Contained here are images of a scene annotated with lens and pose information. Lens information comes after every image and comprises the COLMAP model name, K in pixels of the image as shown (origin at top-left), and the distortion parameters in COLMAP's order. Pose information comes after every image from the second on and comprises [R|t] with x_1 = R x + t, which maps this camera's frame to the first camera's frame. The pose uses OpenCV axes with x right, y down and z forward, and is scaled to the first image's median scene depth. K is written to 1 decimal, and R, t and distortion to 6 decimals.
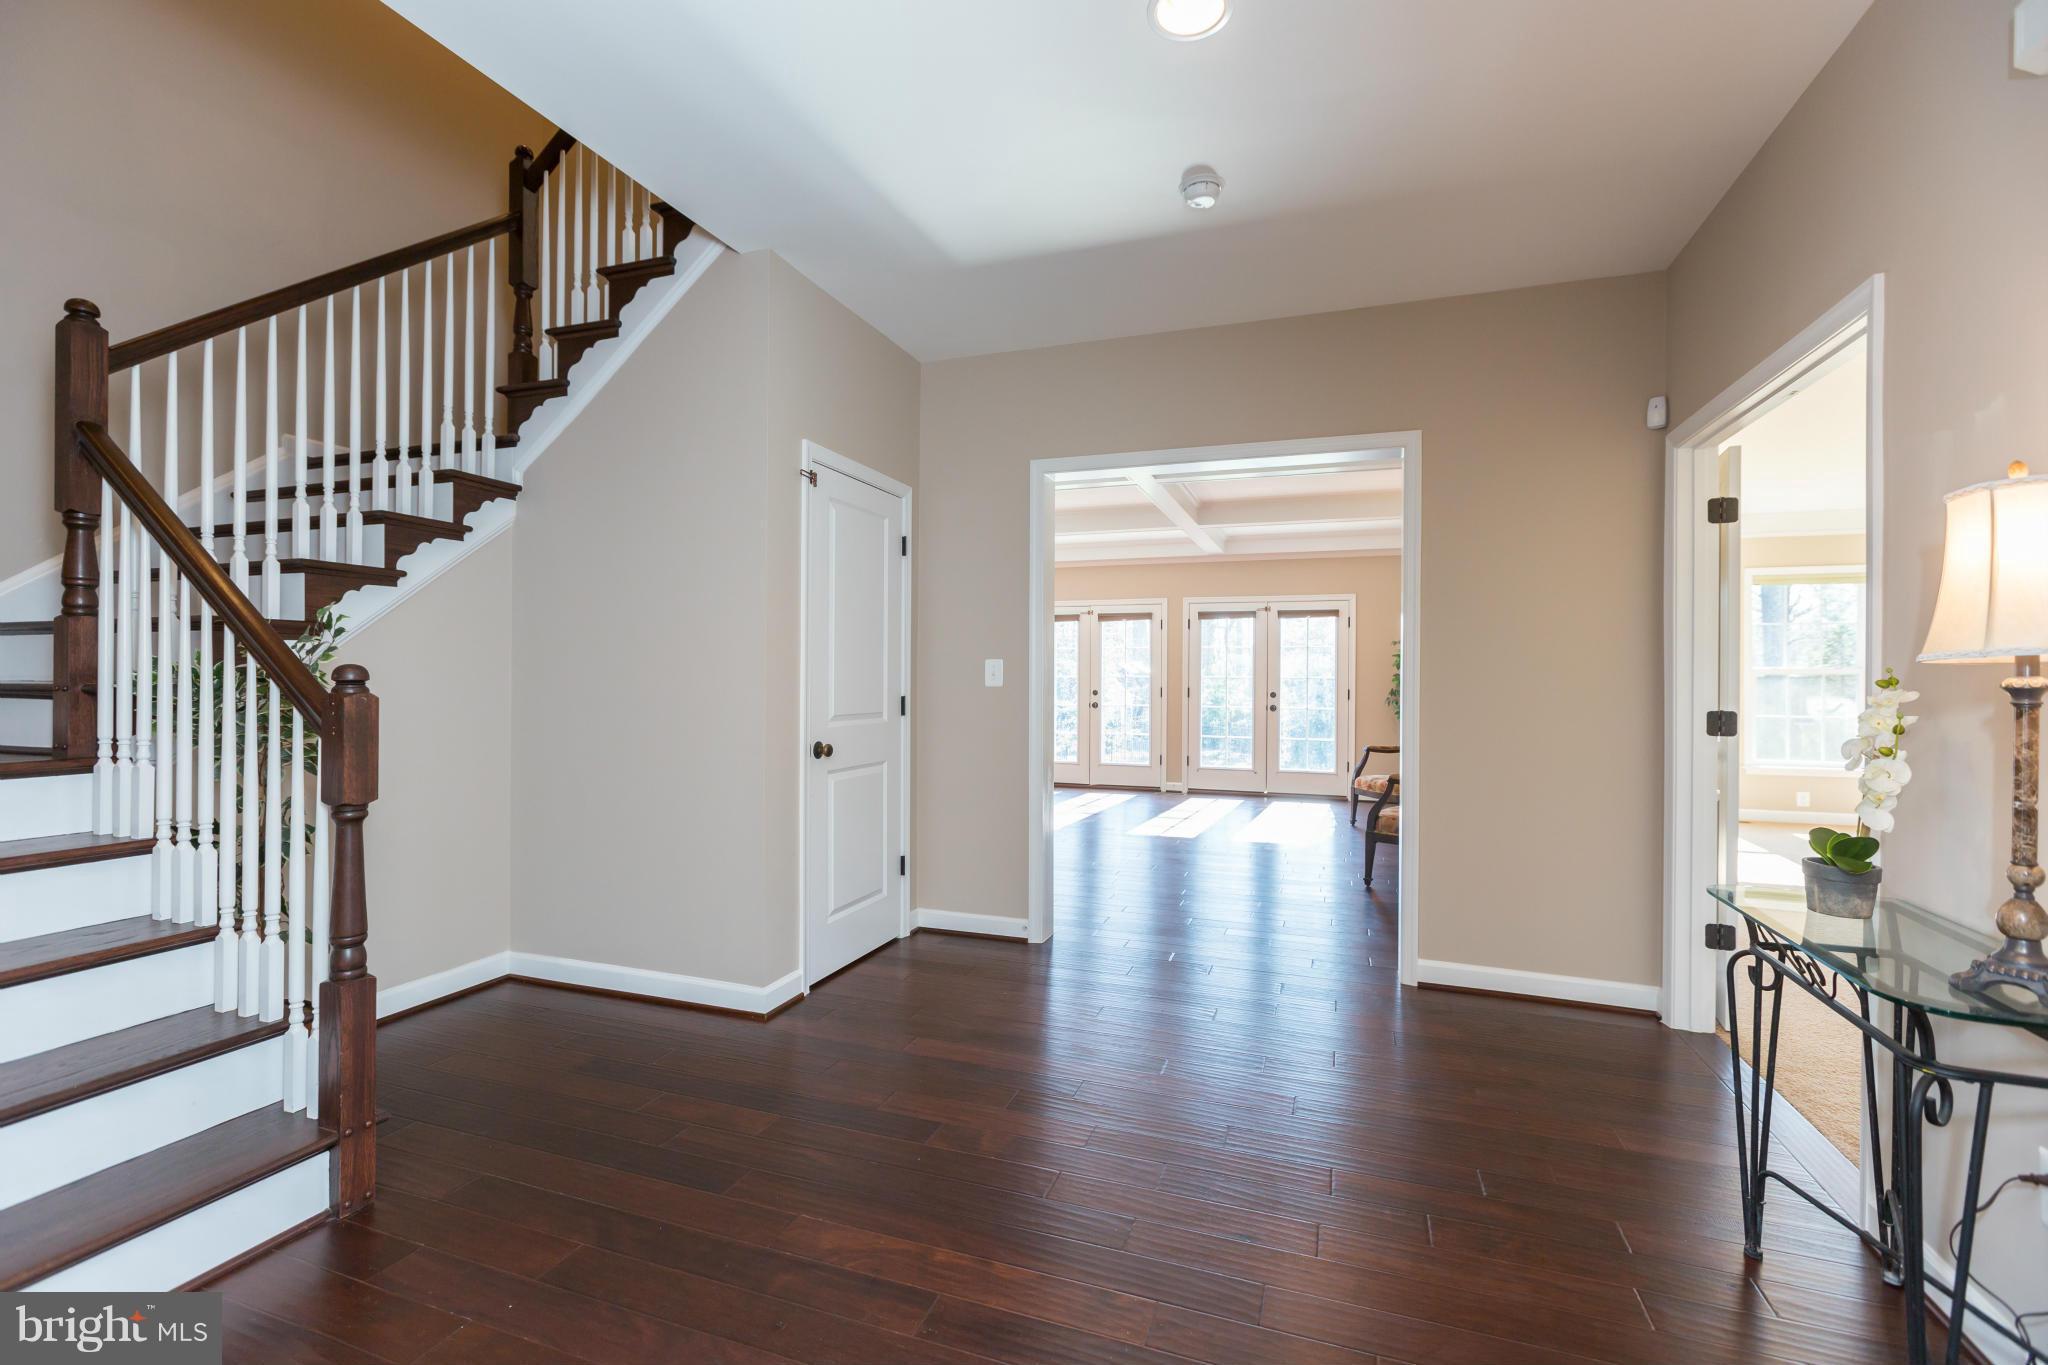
lens RADIAL K [[897.5, 0, 1024.0], [0, 897.5, 682.5], [0, 0, 1]] dist [0.000631, -0.000504]
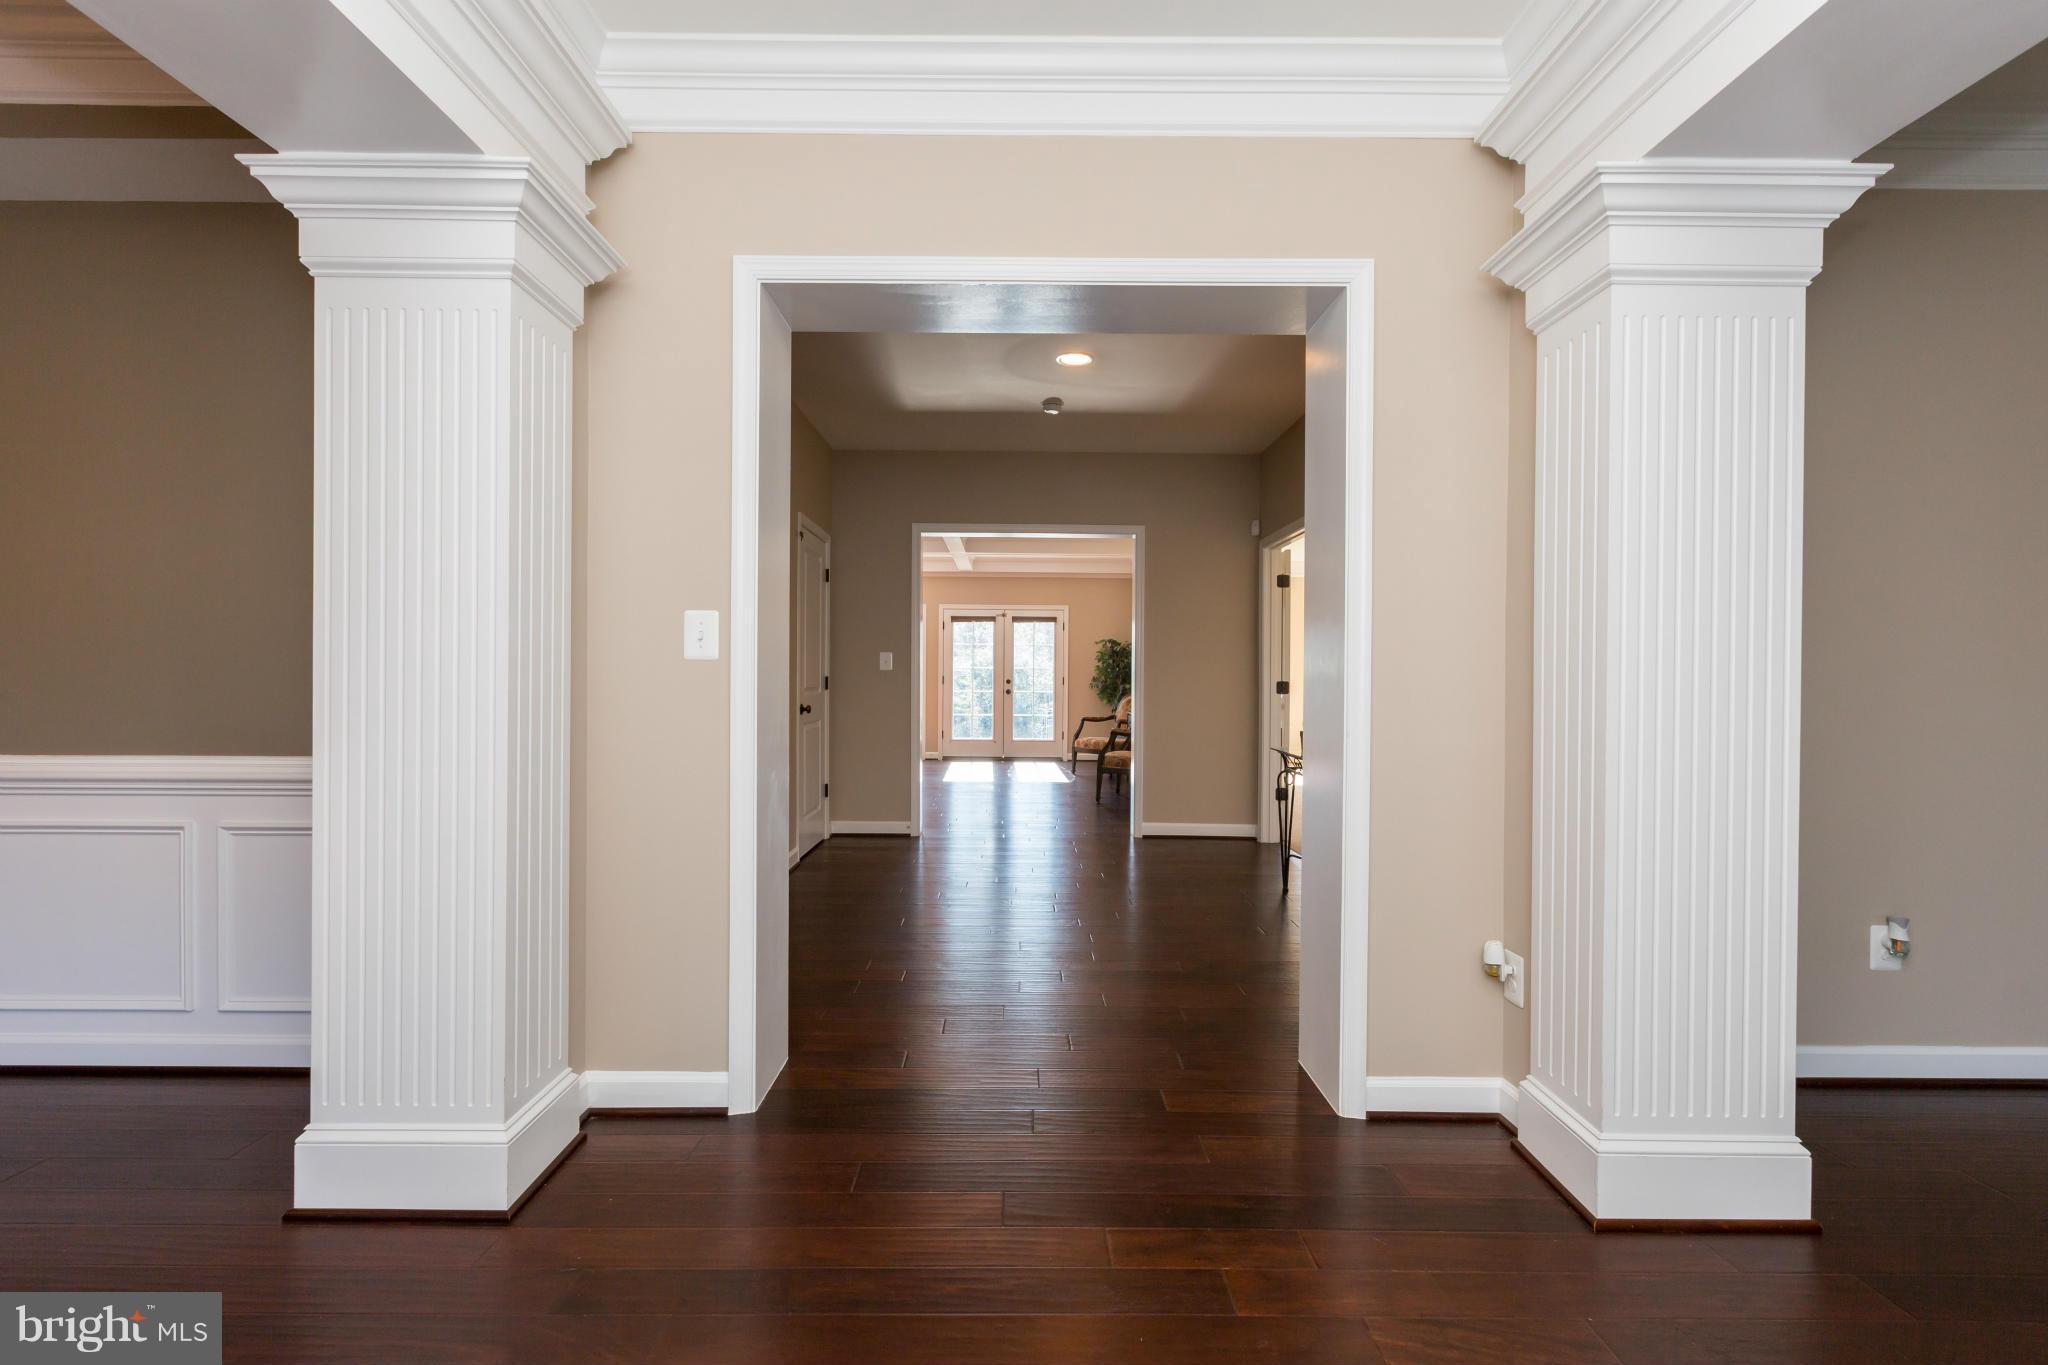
lens RADIAL K [[888.7, 0, 1024.0], [0, 888.7, 682.5], [0, 0, 1]] dist [-0.001496, -0.000161]
pose [[0.938641, -0.003075, 0.344883, -0.332780], [0.000920, 0.999979, 0.006412, 0.015944], [-0.344895, -0.005702, 0.938624, -0.490452]]
